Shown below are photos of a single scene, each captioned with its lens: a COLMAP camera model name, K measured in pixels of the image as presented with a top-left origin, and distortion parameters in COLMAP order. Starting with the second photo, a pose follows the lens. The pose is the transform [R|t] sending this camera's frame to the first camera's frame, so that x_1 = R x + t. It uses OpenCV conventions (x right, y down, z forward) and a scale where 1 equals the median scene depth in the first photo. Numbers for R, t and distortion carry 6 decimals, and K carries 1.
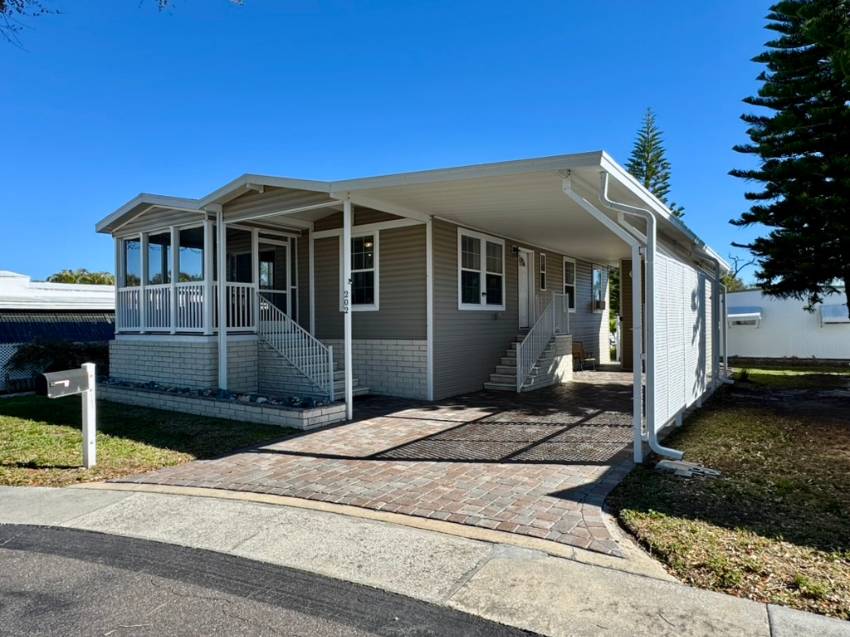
lens RADIAL K [[552.9, 0, 422.7], [0, 552.9, 320.7], [0, 0, 1]] dist [-0.011302, -0.000490]
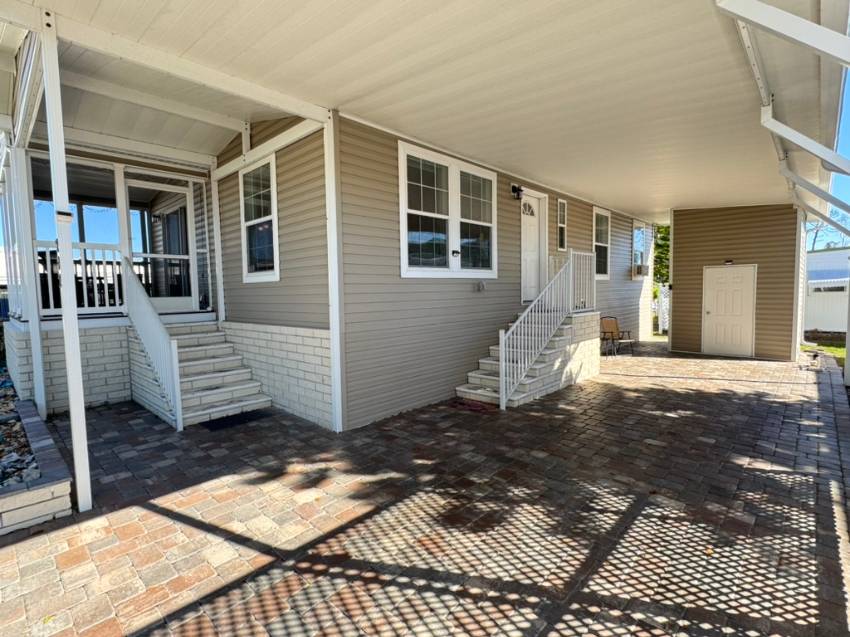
lens RADIAL K [[422.6, 0, 424.4], [0, 422.6, 323.1], [0, 0, 1]] dist [-0.001264, 0.000427]
pose [[0.987778, 0.000406, -0.155870, 0.151824], [0.012074, 0.996793, 0.079110, -0.005523], [0.155402, -0.080025, 0.984605, 0.493645]]
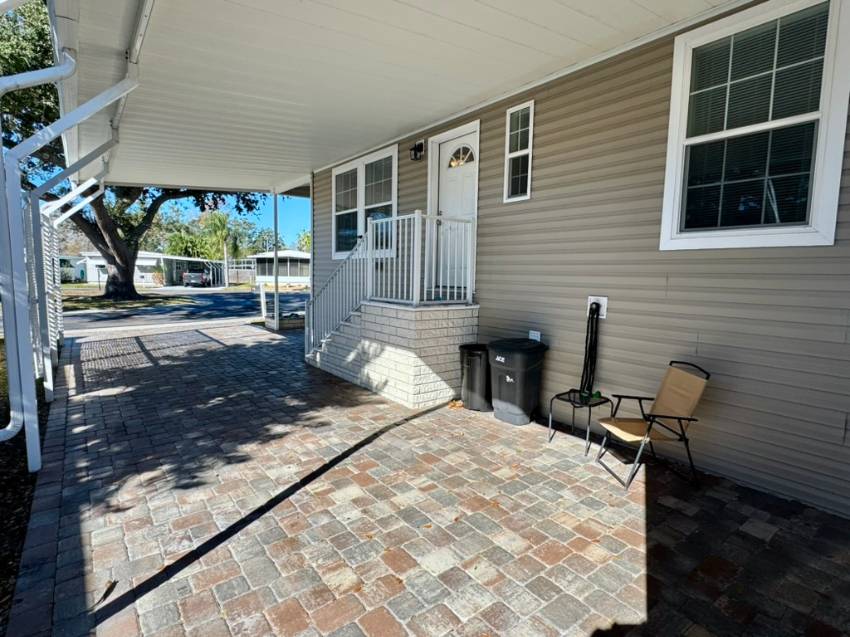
lens RADIAL K [[442.2, 0, 420.6], [0, 442.2, 314.3], [0, 0, 1]] dist [-0.001754, 0.000050]
pose [[-0.305031, 0.100567, -0.947018, 0.684540], [-0.001797, 0.994346, 0.106171, -0.006879], [0.952341, 0.034087, -0.303126, 1.269645]]
